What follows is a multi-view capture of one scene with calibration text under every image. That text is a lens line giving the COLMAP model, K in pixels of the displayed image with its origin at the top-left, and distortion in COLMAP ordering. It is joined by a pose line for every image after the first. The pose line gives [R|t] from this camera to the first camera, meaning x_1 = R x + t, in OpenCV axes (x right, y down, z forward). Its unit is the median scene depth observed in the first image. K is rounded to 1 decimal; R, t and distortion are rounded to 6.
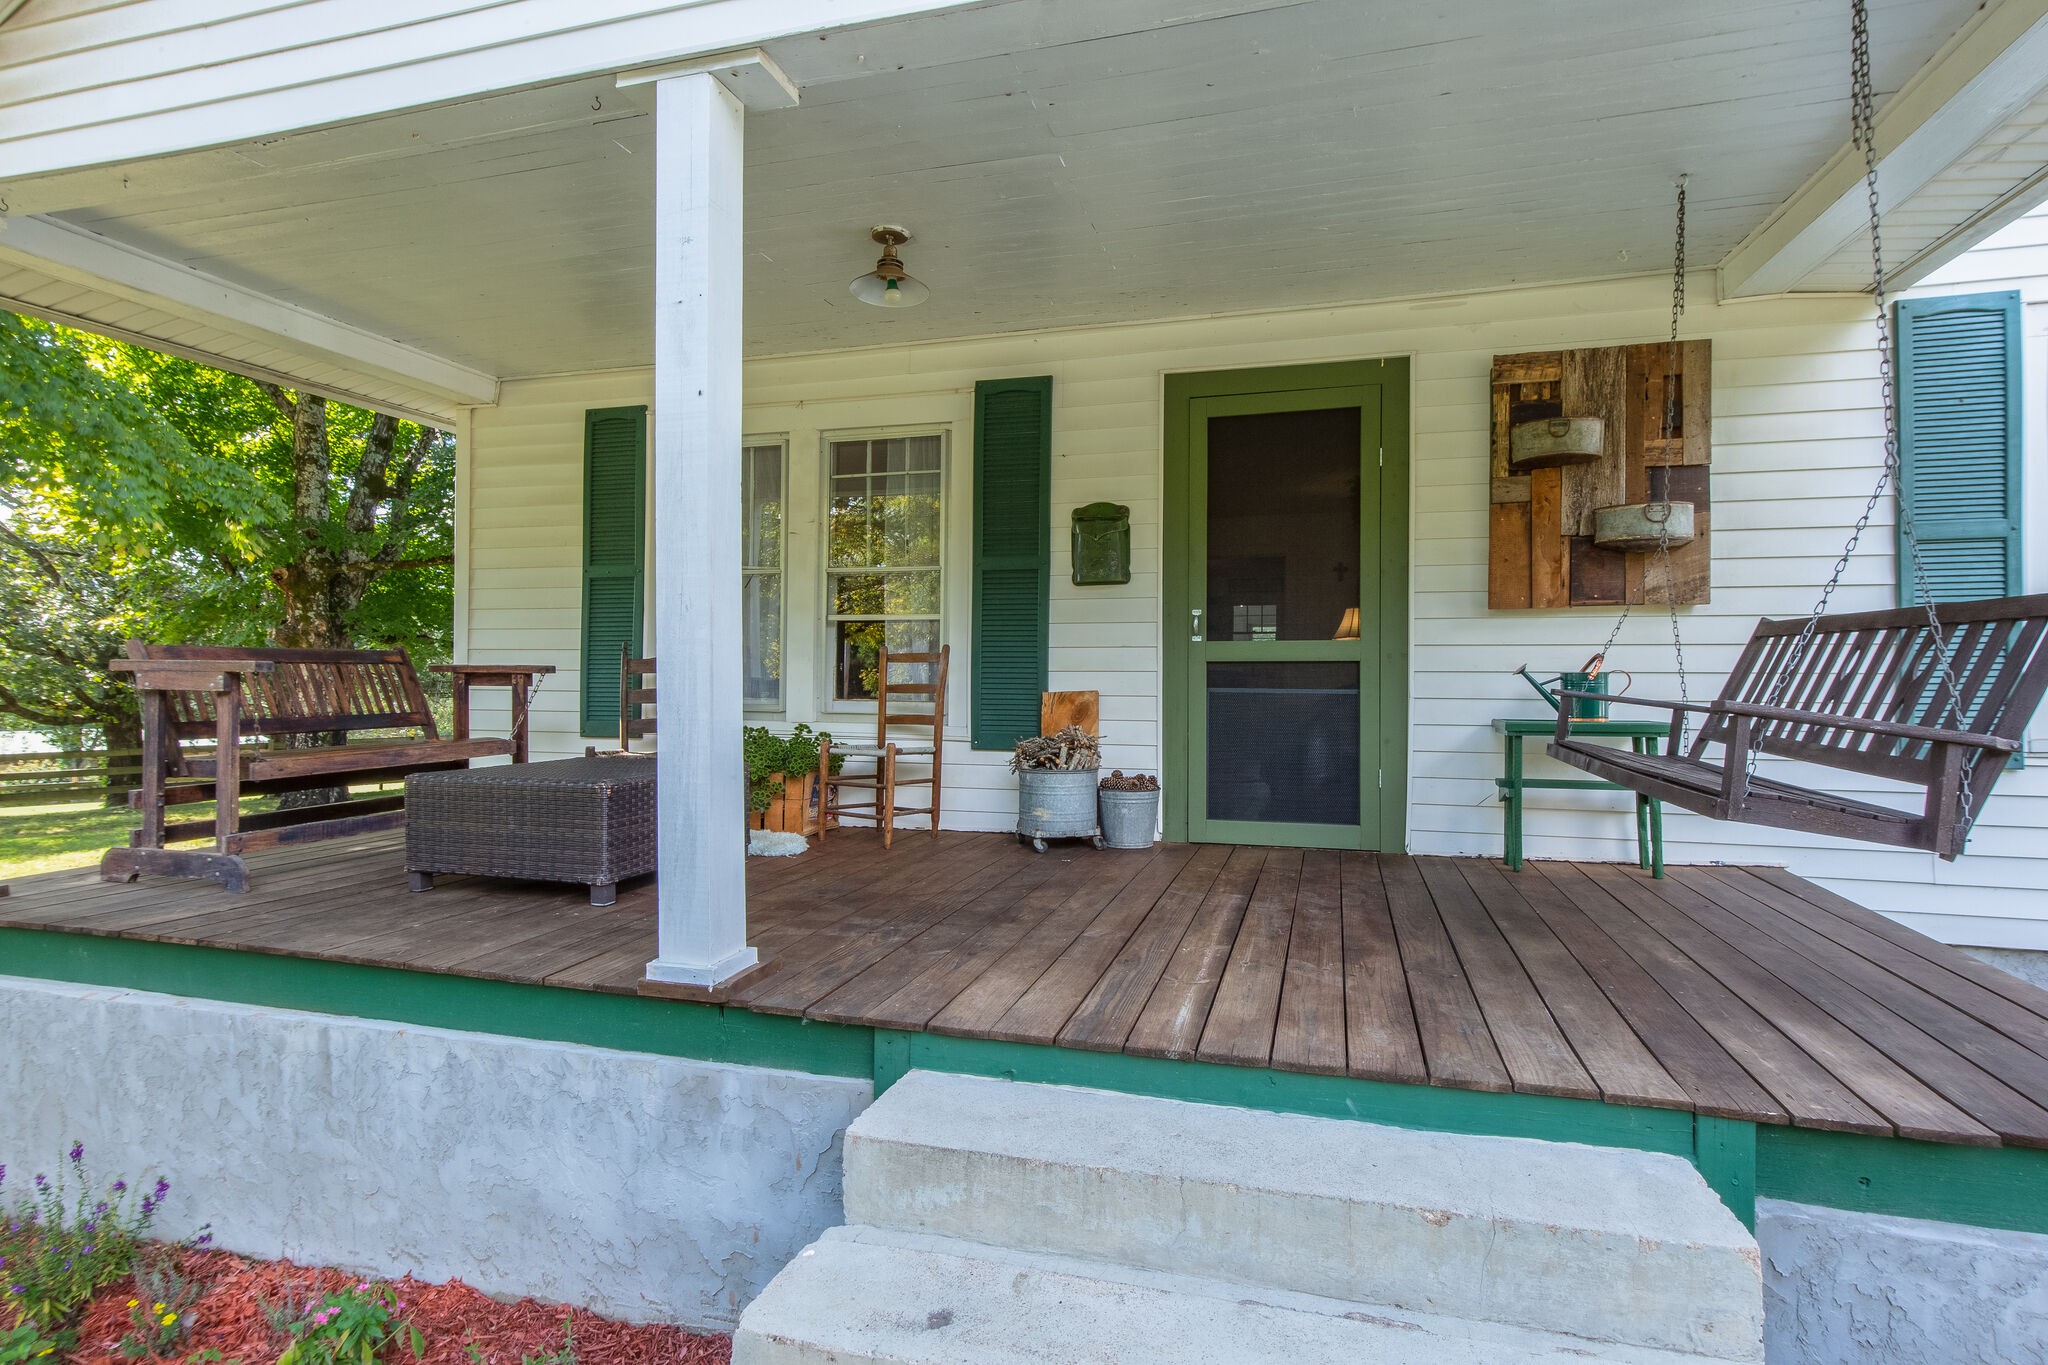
lens RADIAL K [[747.3, 0, 1022.9], [0, 747.3, 658.1], [0, 0, 1]] dist [0.001410, 0.000122]
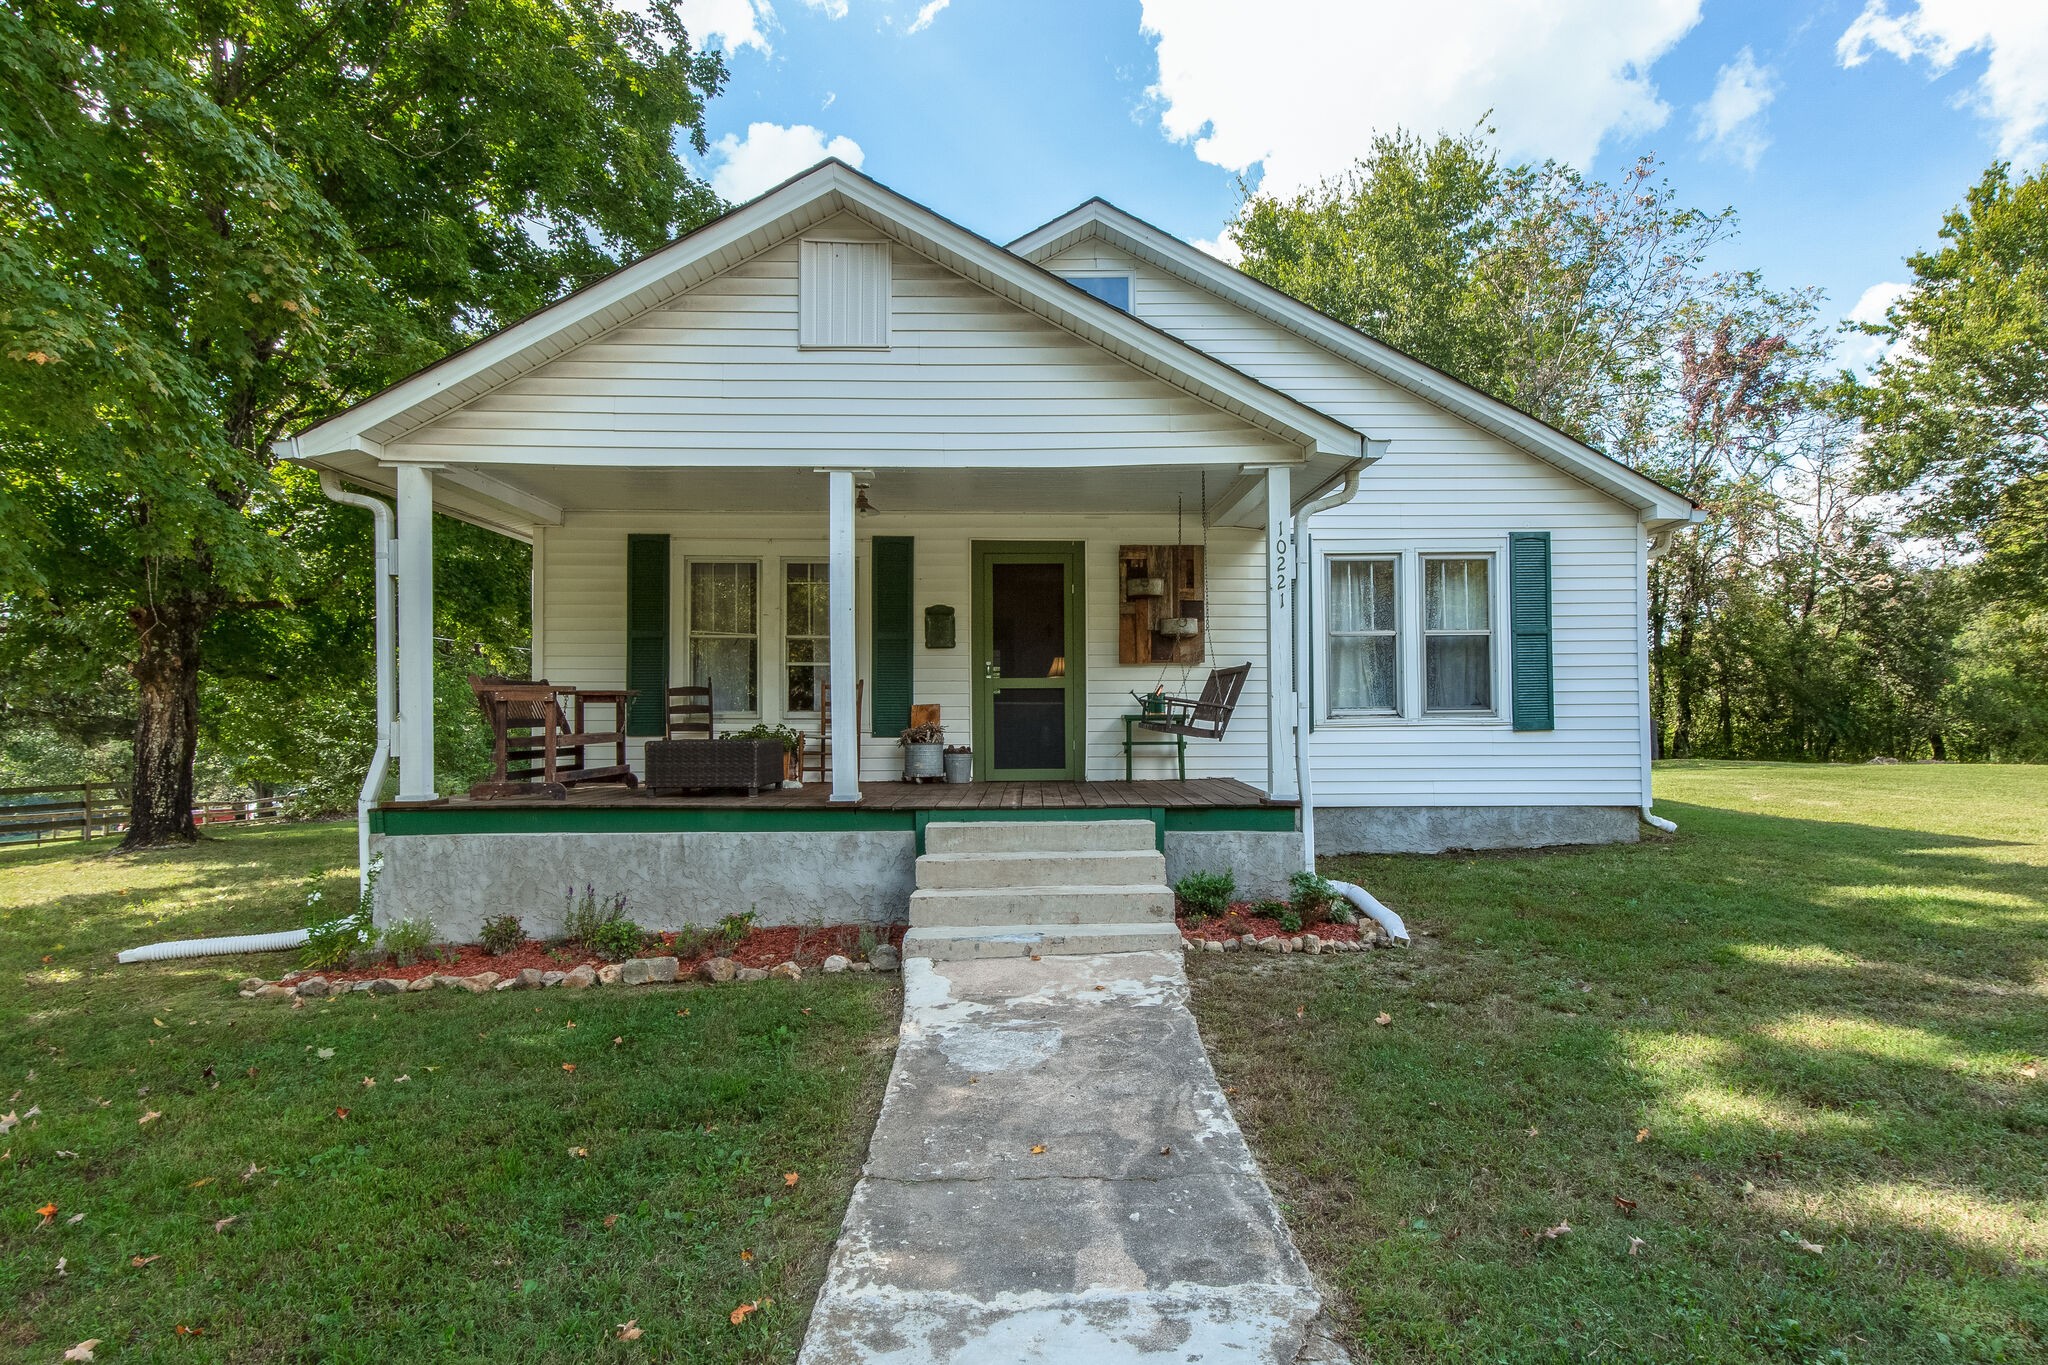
lens RADIAL K [[996.2, 0, 1031.3], [0, 996.2, 650.2], [0, 0, 1]] dist [0.002863, -0.000890]
pose [[0.921213, 0.014776, 0.388777, -0.708717], [0.005706, 0.998658, -0.051475, 0.040833], [-0.389016, 0.049637, 0.919893, -1.509291]]
